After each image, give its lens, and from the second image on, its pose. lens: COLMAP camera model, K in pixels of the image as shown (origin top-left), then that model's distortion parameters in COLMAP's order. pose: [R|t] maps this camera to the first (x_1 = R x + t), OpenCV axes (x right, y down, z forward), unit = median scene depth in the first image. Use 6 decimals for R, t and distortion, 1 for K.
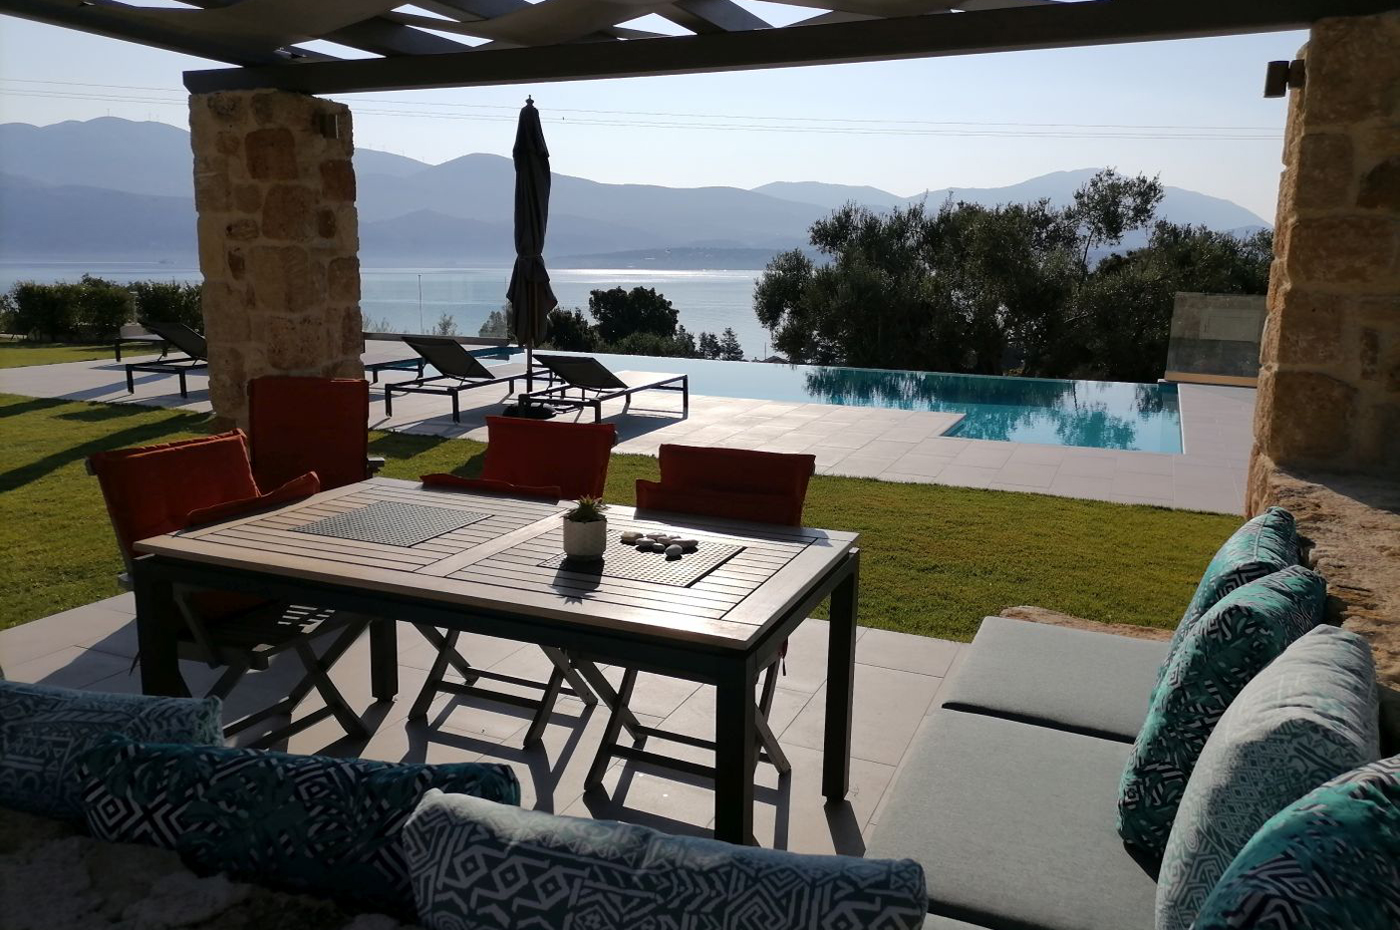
lens RADIAL K [[1031.8, 0, 695.9], [0, 1031.8, 464.6], [0, 0, 1]] dist [0.000843, -0.001632]
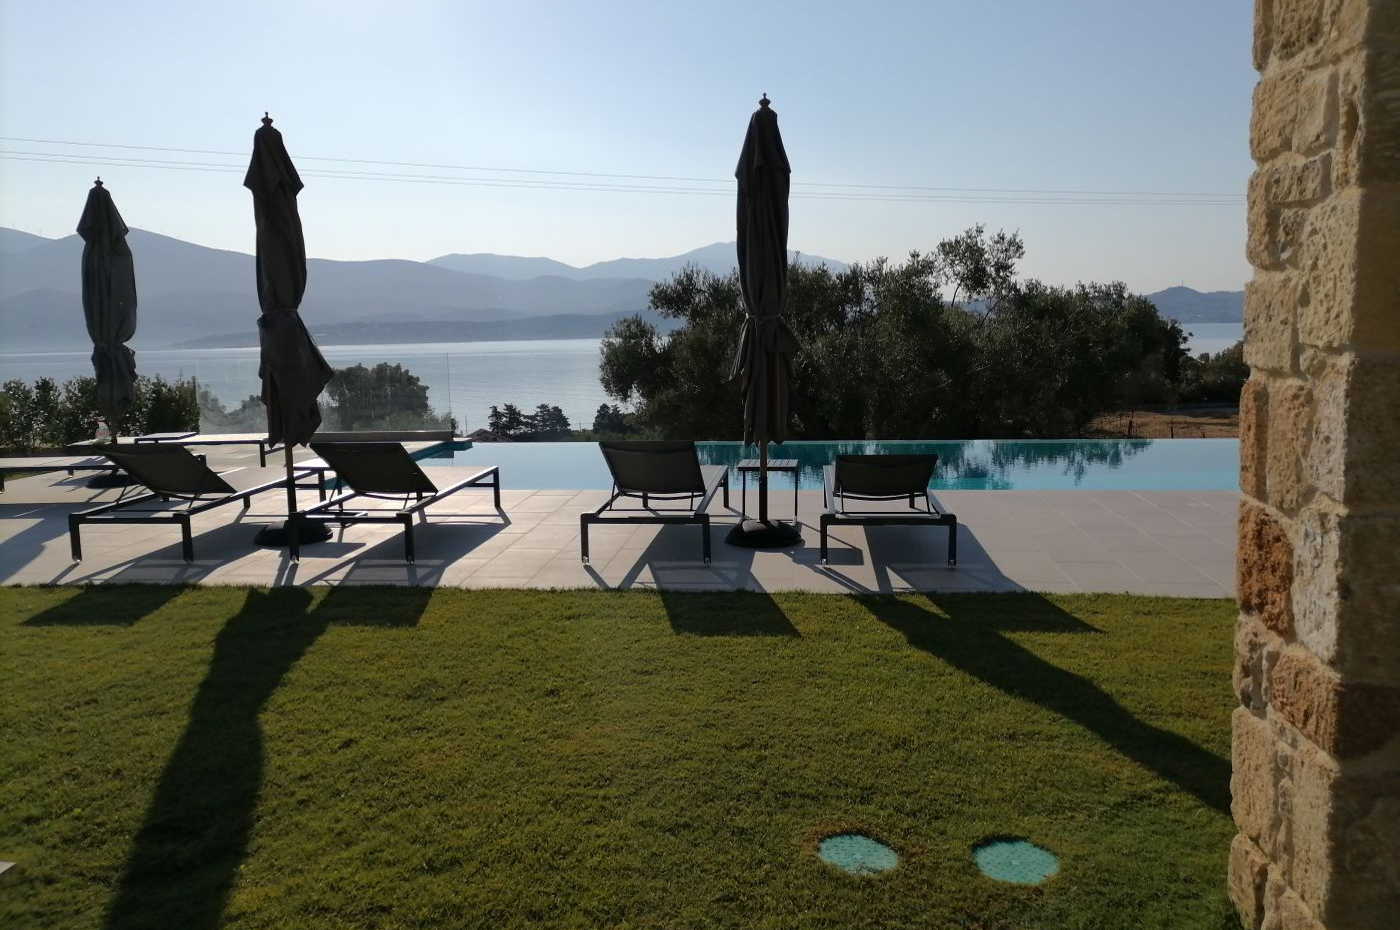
lens RADIAL K [[1031.8, 0, 701.1], [0, 1031.8, 463.1], [0, 0, 1]] dist [0.000843, -0.001632]
pose [[0.853288, -0.076637, 0.515778, -0.293505], [0.113064, 0.992801, -0.039534, -0.039299], [-0.509035, 0.092050, 0.855810, 0.214725]]
